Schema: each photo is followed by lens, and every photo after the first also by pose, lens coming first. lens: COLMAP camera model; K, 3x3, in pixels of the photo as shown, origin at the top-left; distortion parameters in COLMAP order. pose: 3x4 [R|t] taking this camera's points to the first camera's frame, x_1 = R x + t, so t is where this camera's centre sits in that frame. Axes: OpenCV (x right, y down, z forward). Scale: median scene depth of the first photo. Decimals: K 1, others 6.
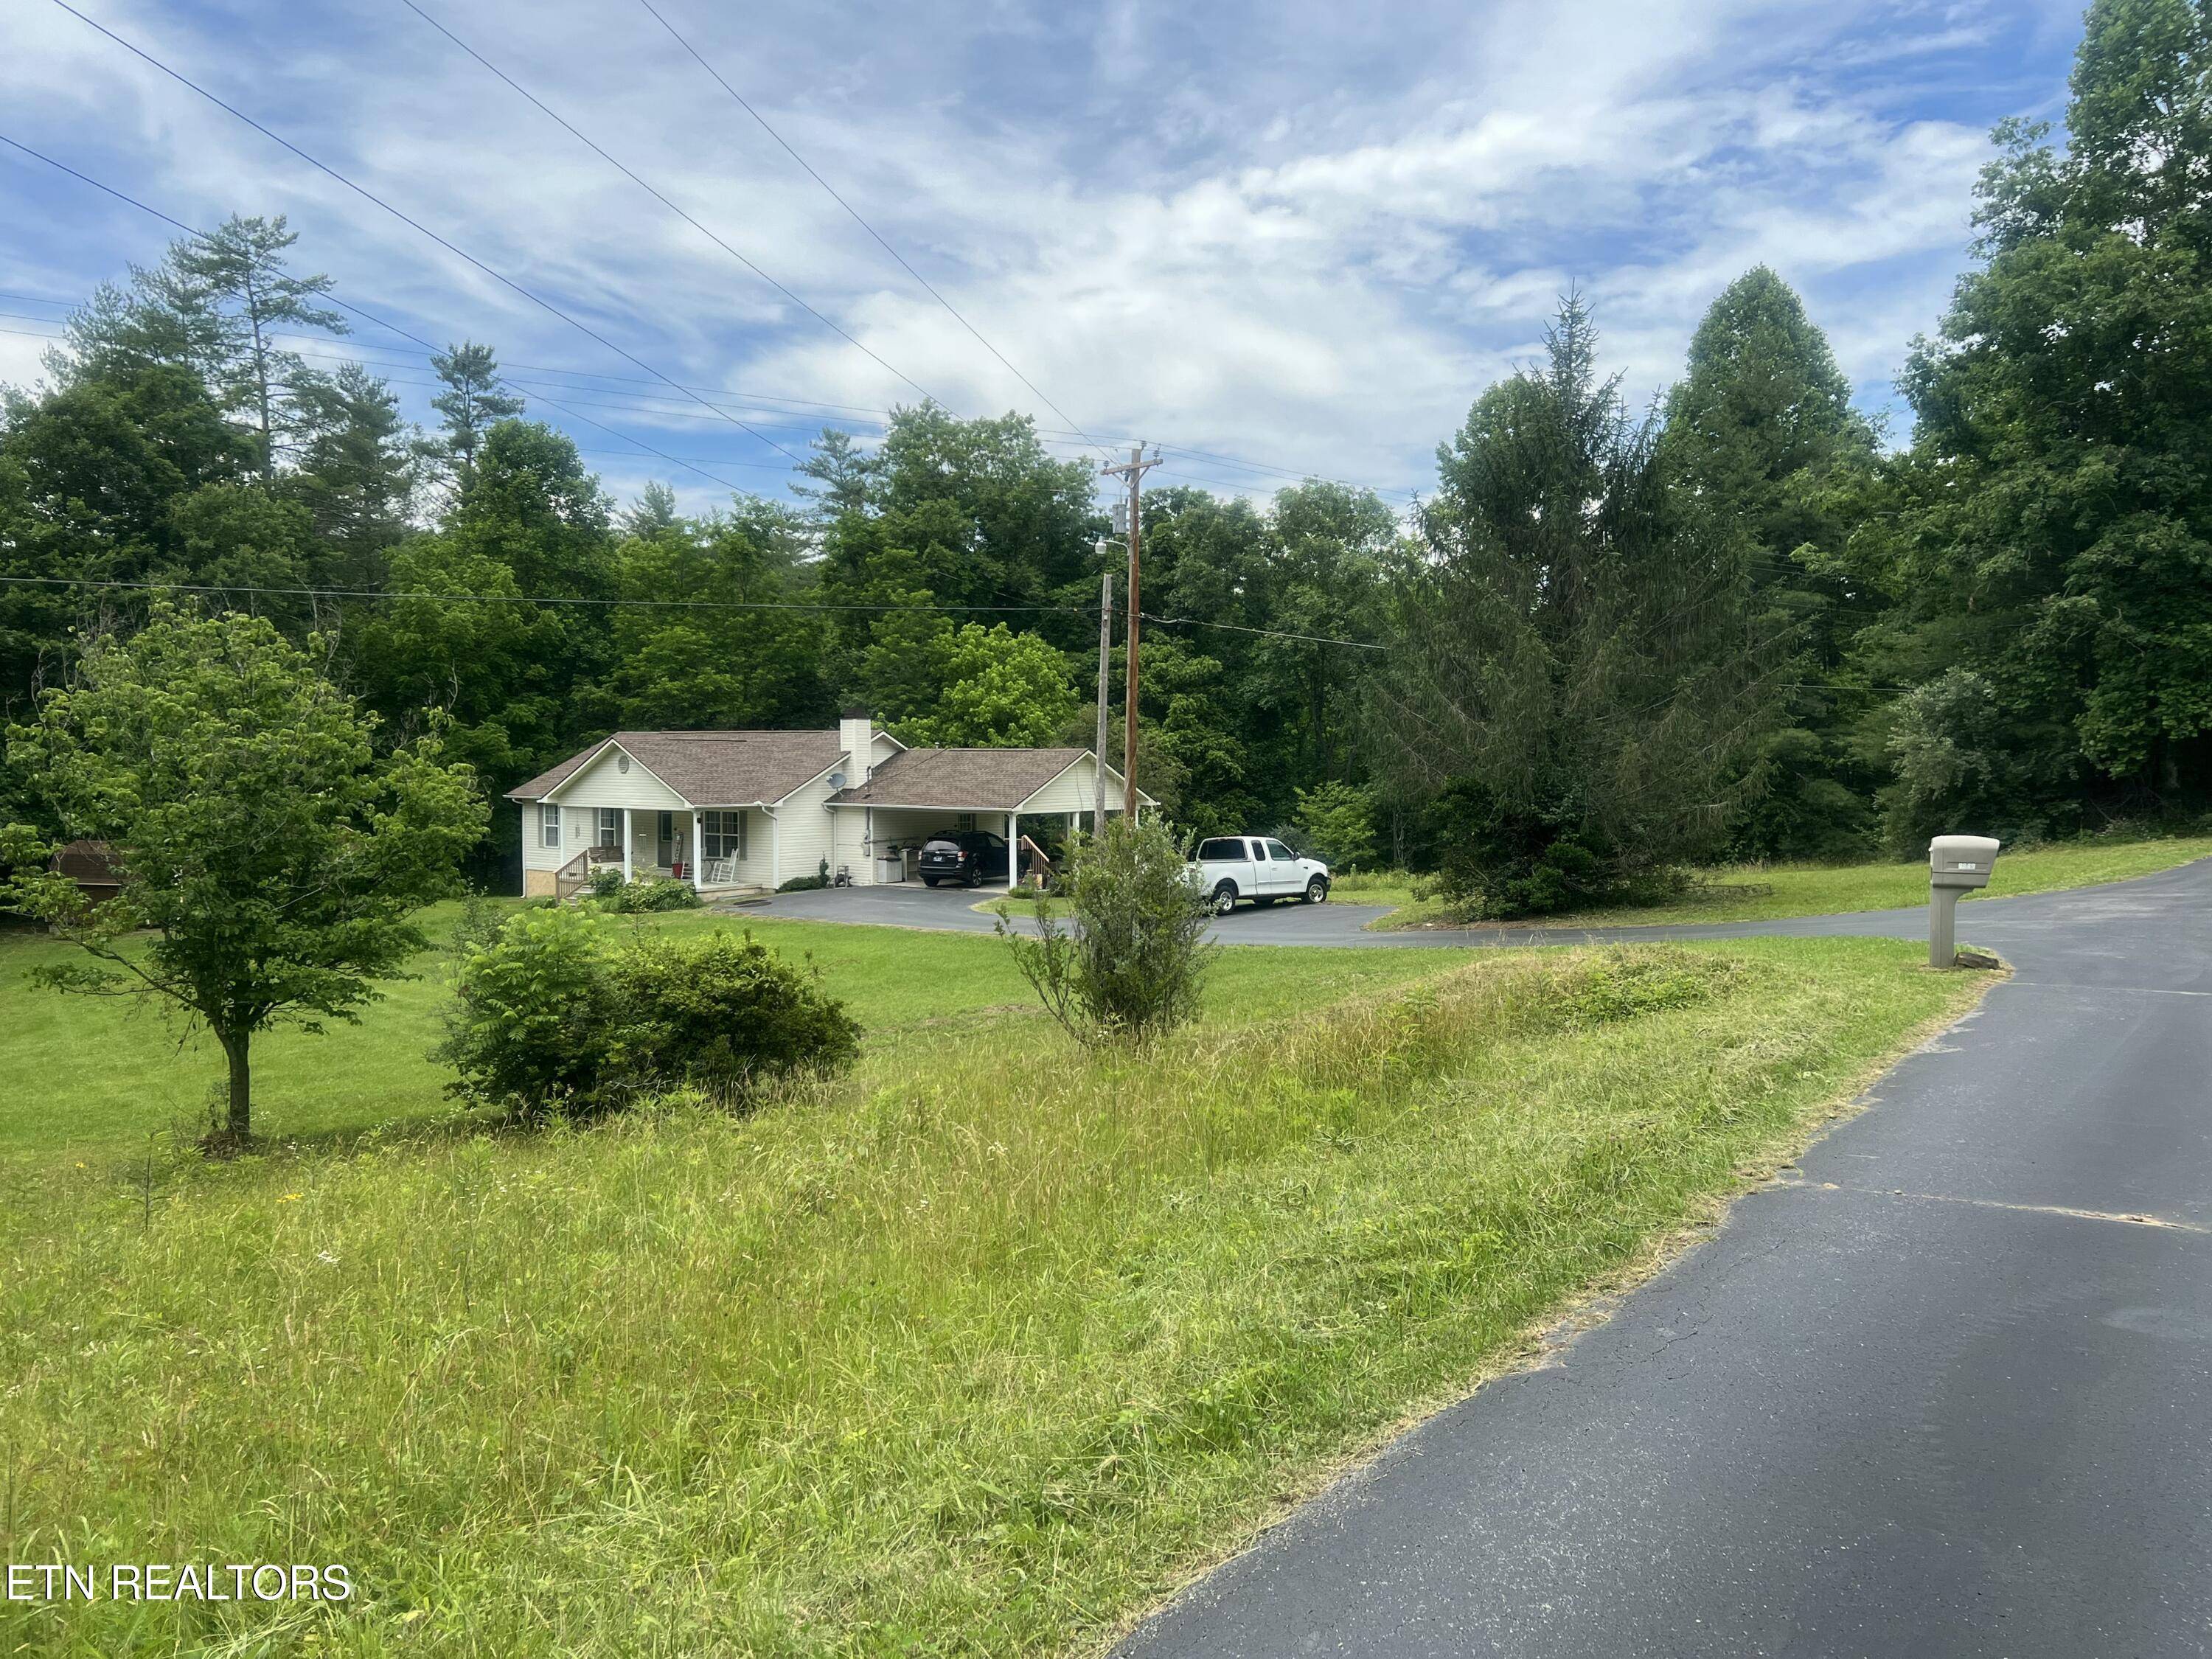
lens RADIAL K [[1713.9, 0, 1118.9], [0, 1713.9, 828.6], [0, 0, 1]] dist [0.049321, 0.012830]
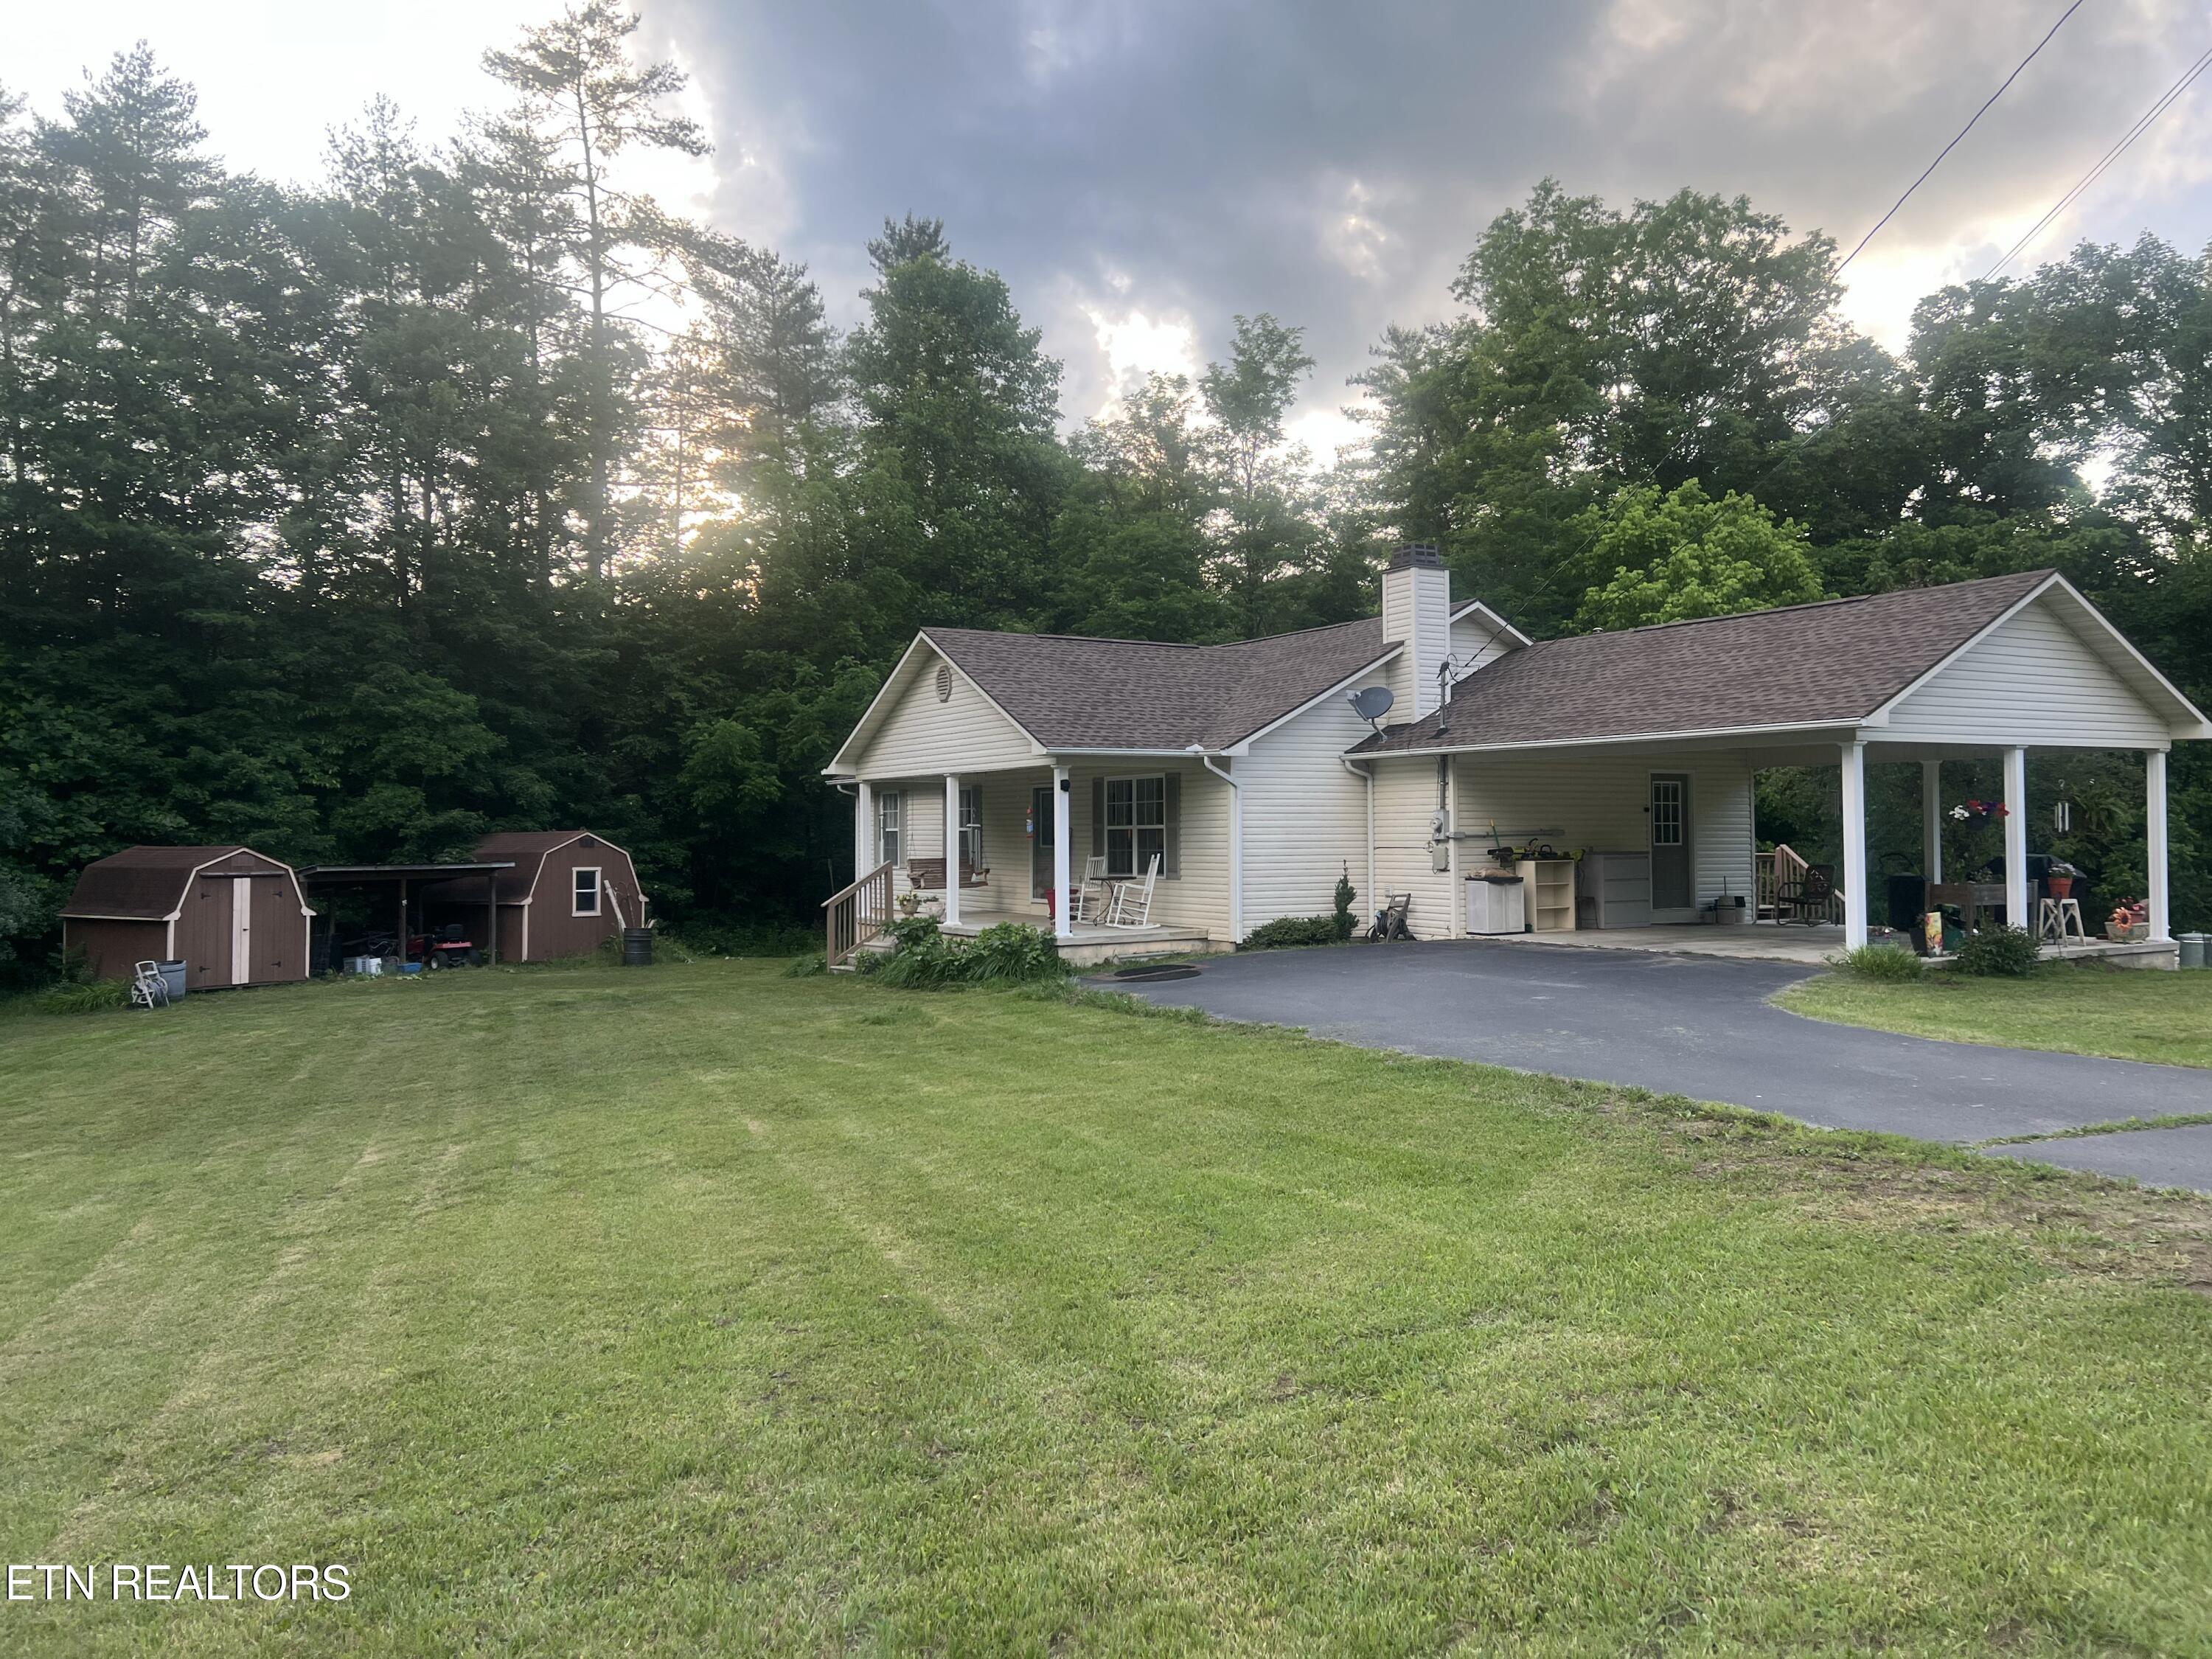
lens RADIAL K [[1713.9, 0, 1092.4], [0, 1713.9, 806.0], [0, 0, 1]] dist [0.049321, 0.012830]
pose [[0.938651, -0.014250, -0.344574, -0.079505], [-0.005160, 0.998454, -0.055348, 0.024112], [0.344830, 0.053731, 0.937126, 0.558649]]
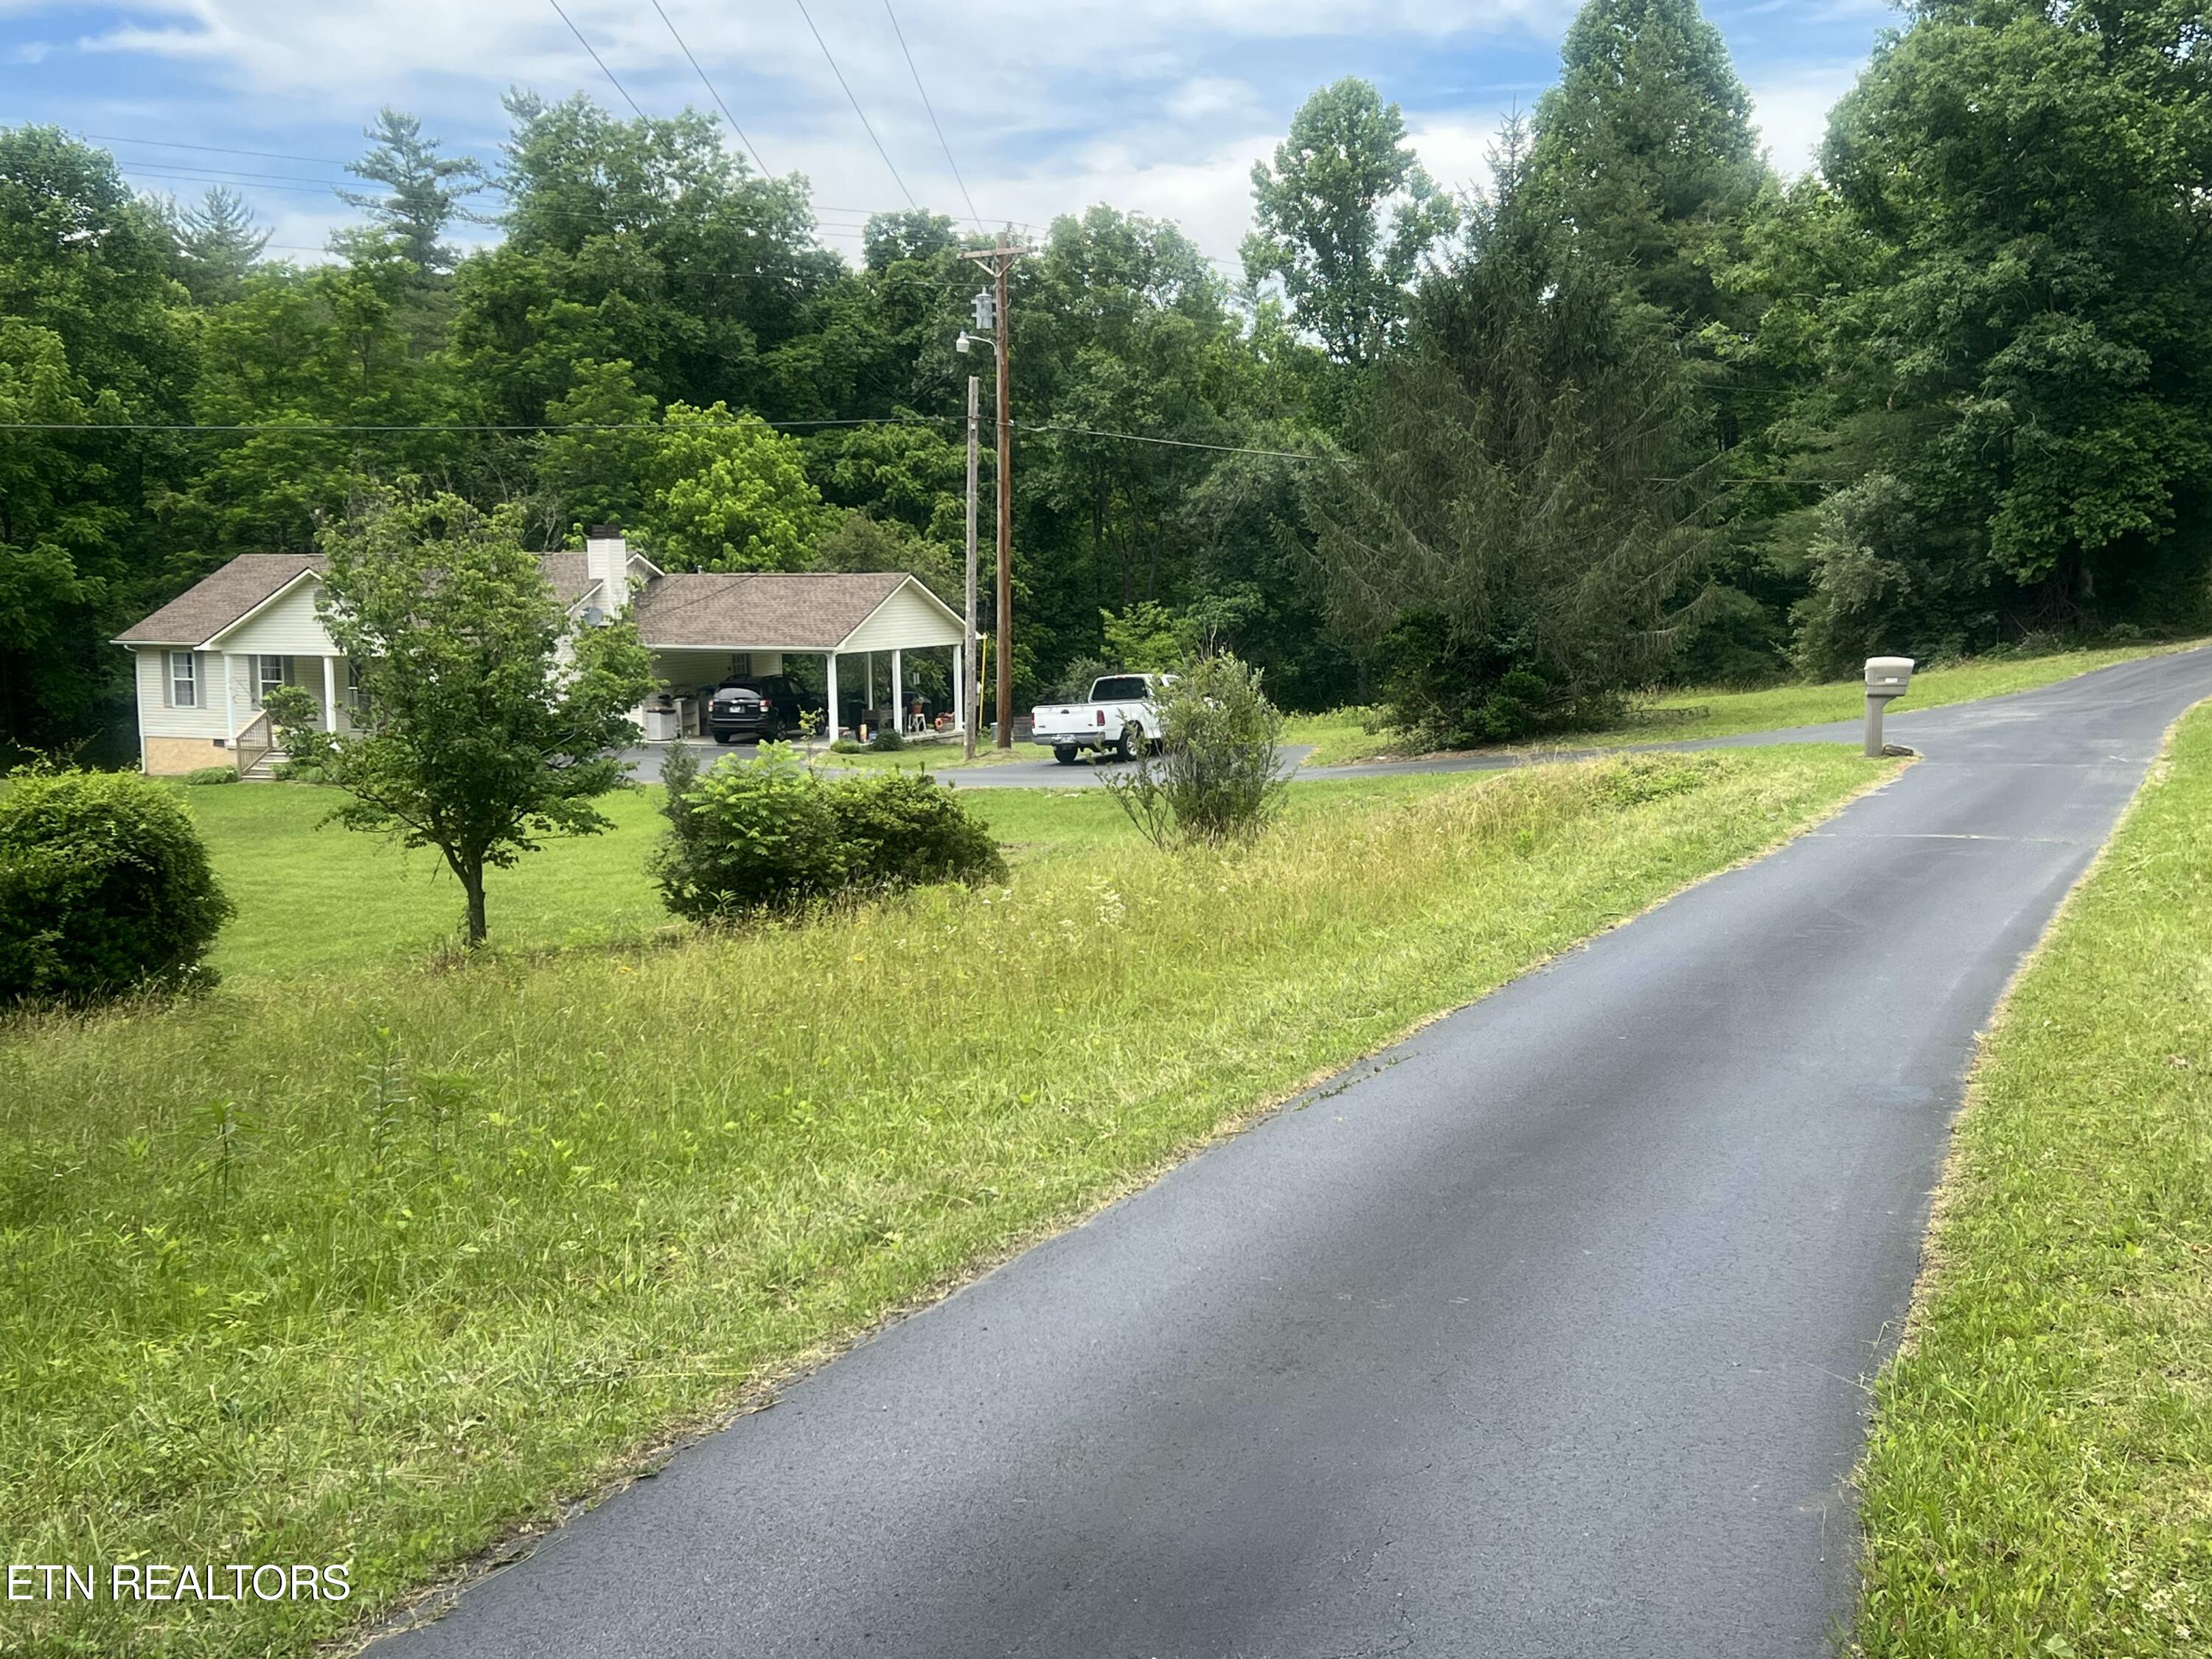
lens RADIAL K [[2608.0, 0, 1100.1], [0, 2608.0, 814.9], [0, 0, 1]] dist [0.074921, 0.000000]
pose [[0.986119, -0.033051, 0.162720, -0.130917], [0.023423, 0.997879, 0.060742, -0.003570], [-0.164382, -0.056088, 0.984801, -0.264671]]
